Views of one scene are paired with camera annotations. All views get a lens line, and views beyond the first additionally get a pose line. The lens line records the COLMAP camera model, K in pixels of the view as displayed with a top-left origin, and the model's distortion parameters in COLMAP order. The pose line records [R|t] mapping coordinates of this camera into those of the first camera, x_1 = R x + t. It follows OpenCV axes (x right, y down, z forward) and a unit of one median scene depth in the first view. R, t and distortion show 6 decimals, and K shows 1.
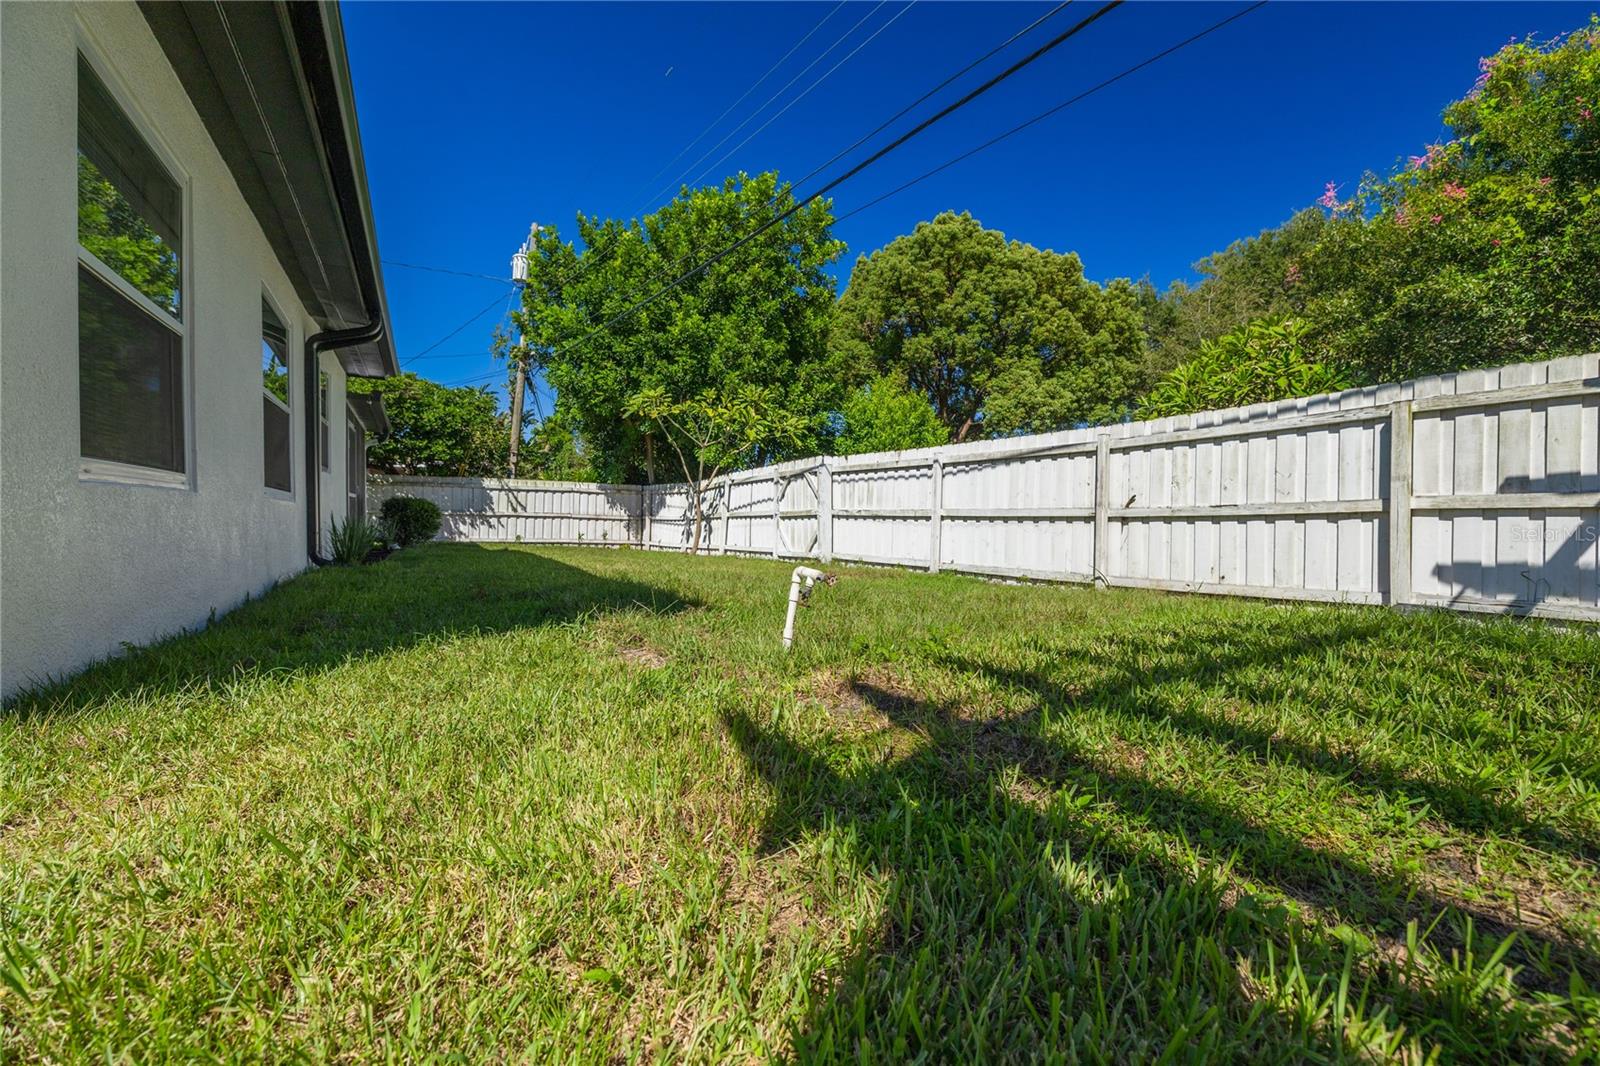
lens RADIAL K [[666.4, 0, 802.9], [0, 666.4, 530.3], [0, 0, 1]] dist [-0.002145, -0.000809]
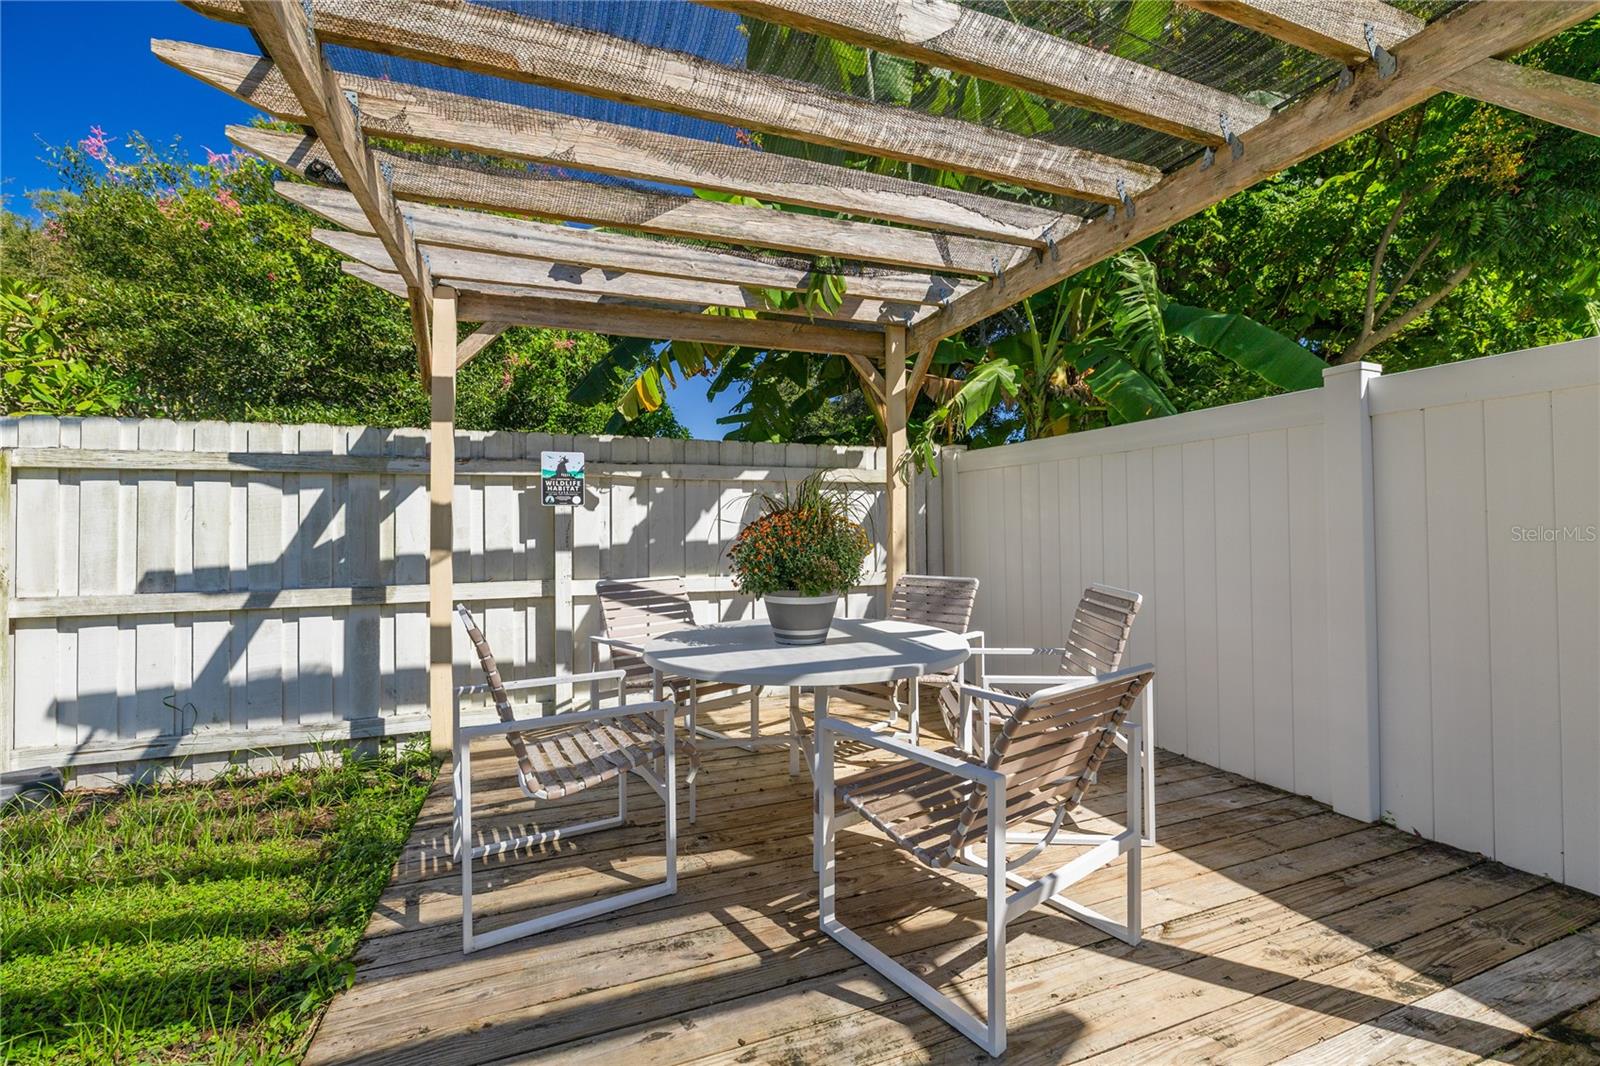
lens RADIAL K [[666.4, 0, 799.3], [0, 666.4, 525.8], [0, 0, 1]] dist [-0.002145, -0.000809]
pose [[0.232911, 0.001245, 0.972497, 0.515694], [0.015517, 0.999867, -0.004997, -0.115910], [-0.972374, 0.016254, 0.232861, 0.125618]]
